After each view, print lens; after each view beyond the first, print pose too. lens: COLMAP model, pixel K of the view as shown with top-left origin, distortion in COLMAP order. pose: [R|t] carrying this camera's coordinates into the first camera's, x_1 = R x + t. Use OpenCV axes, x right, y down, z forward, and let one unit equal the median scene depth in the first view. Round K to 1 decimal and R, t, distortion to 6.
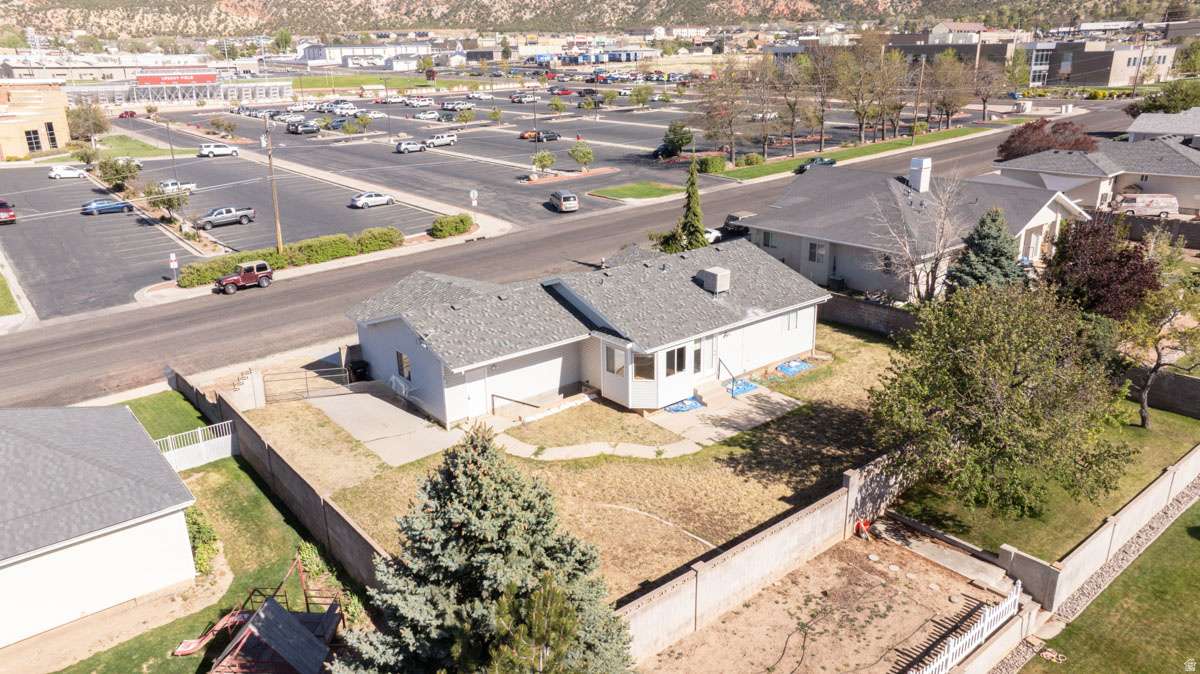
lens RADIAL K [[843.0, 0, 600.0], [0, 843.0, 337.0], [0, 0, 1]] dist [-0.039163, 0.075169]
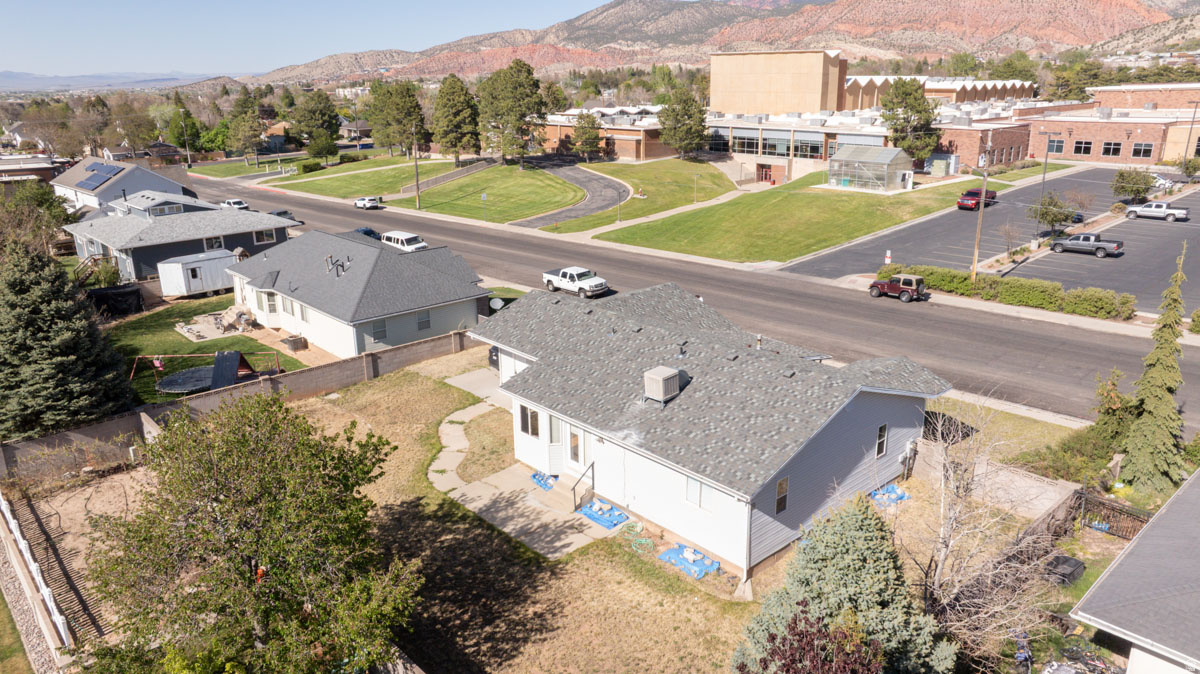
lens RADIAL K [[843.0, 0, 600.0], [0, 843.0, 337.0], [0, 0, 1]] dist [-0.039163, 0.075169]
pose [[0.049458, 0.318935, -0.946485, 0.925243], [-0.311201, 0.905392, 0.288826, -0.340835], [0.949056, 0.280262, 0.144032, 0.913996]]
